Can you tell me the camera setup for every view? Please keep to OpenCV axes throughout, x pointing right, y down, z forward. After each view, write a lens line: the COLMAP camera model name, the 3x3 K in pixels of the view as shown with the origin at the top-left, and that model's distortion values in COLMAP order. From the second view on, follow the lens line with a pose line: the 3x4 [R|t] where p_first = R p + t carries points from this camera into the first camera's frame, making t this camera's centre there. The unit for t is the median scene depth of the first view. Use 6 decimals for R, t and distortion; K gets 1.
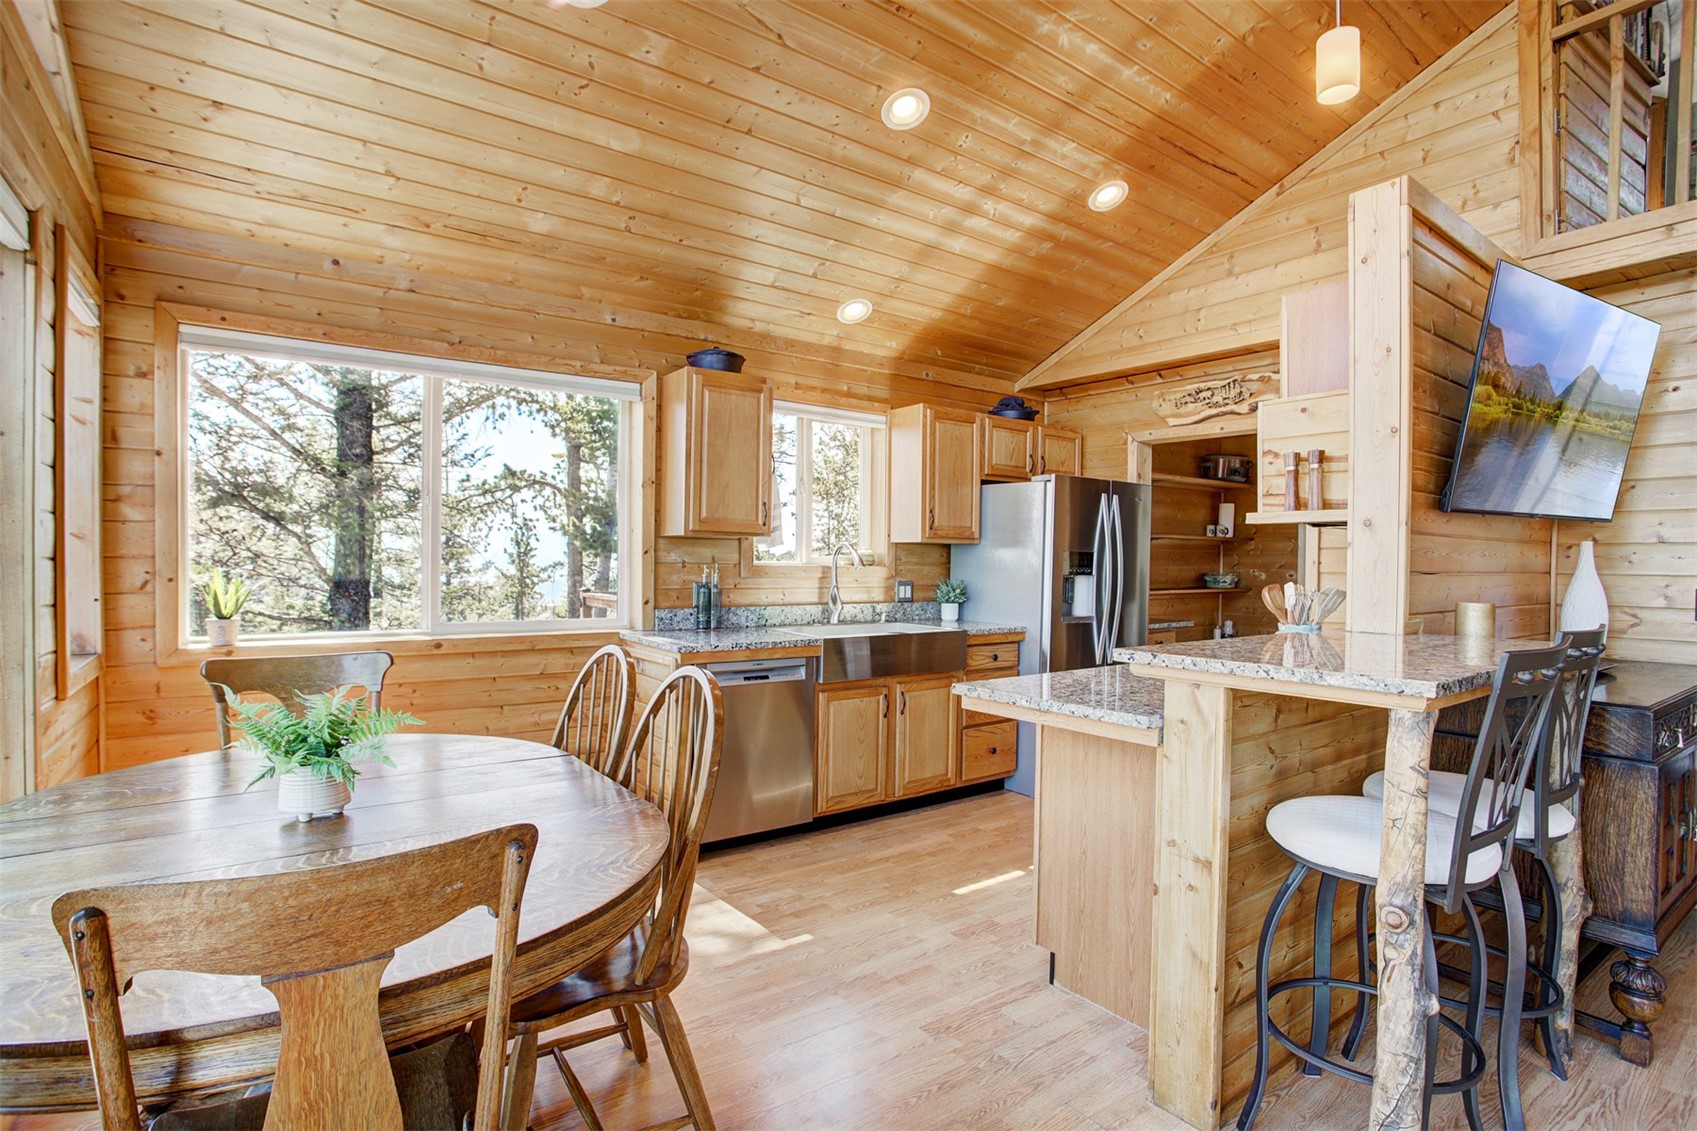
lens RADIAL K [[858.4, 0, 848.6], [0, 858.4, 556.5], [0, 0, 1]] dist [-0.076381, 0.031776]
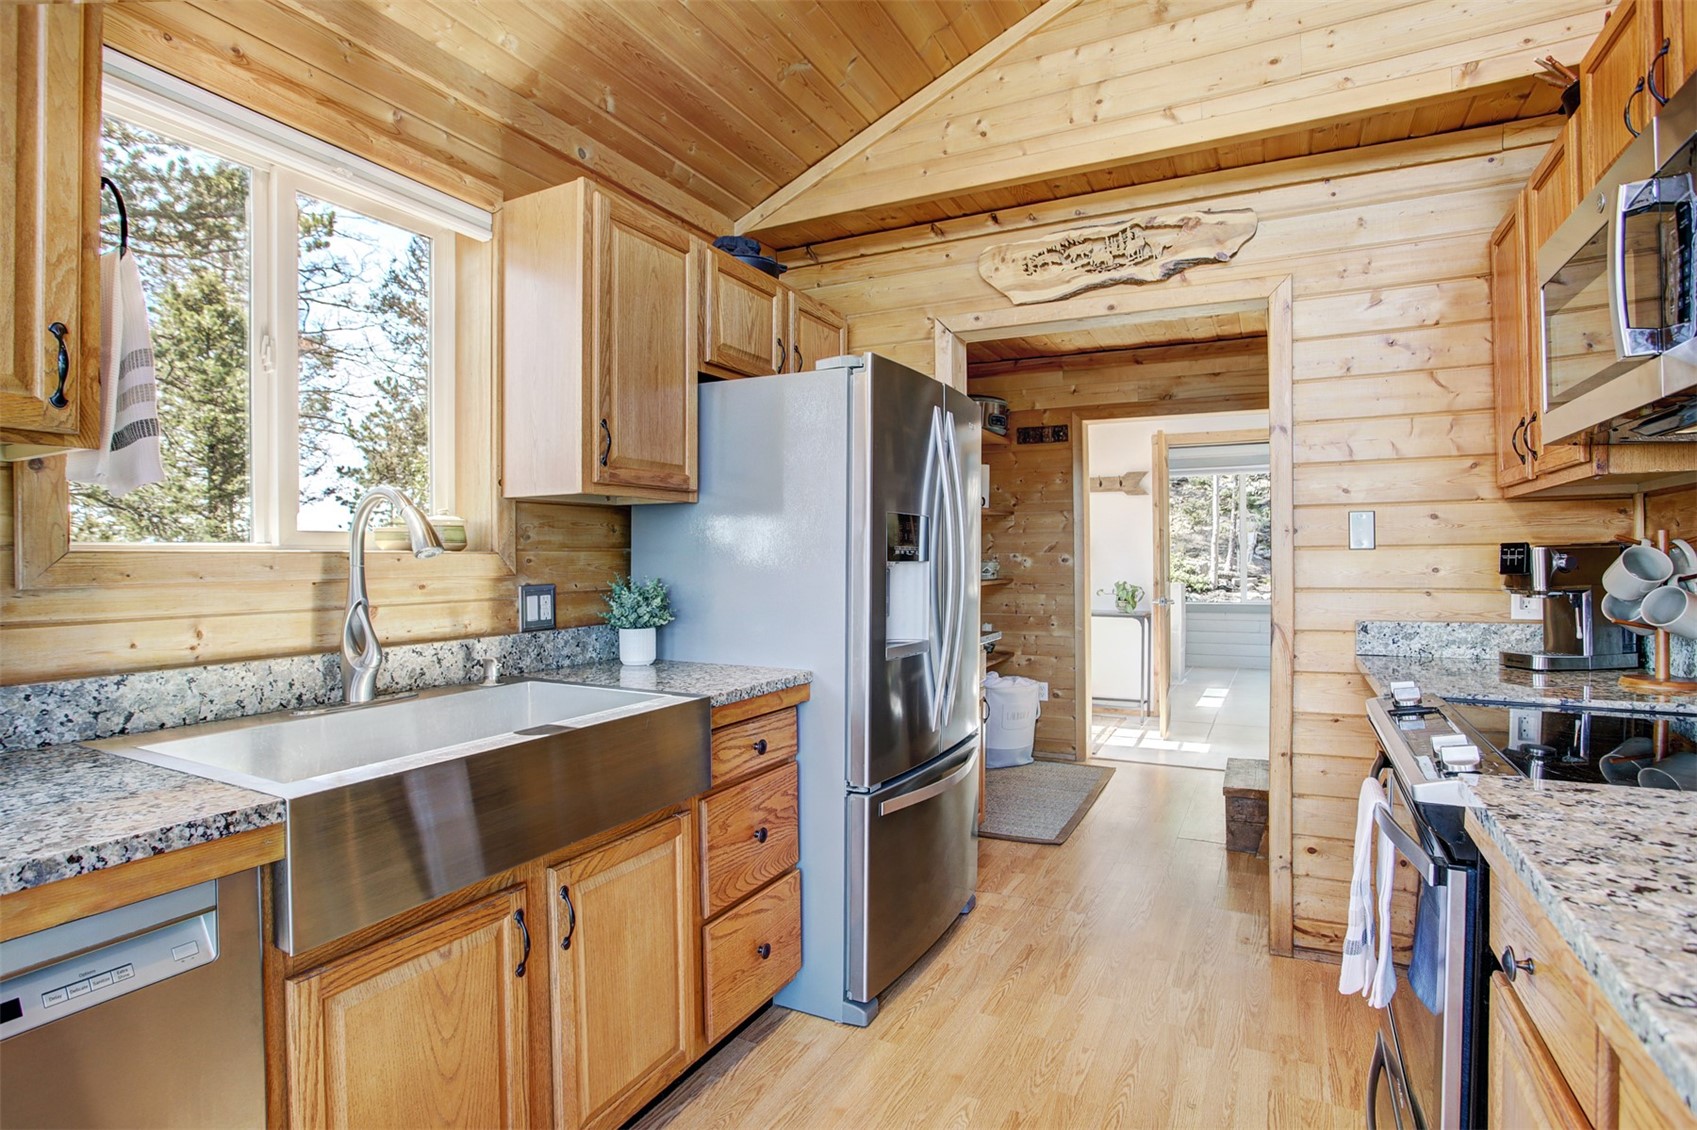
lens RADIAL K [[858.4, 0, 848.6], [0, 858.4, 556.0], [0, 0, 1]] dist [-0.076381, 0.031776]
pose [[0.892264, -0.018560, 0.451133, 0.009653], [0.017731, 0.999824, 0.006066, 0.014405], [-0.451166, 0.002587, 0.892436, 0.547112]]
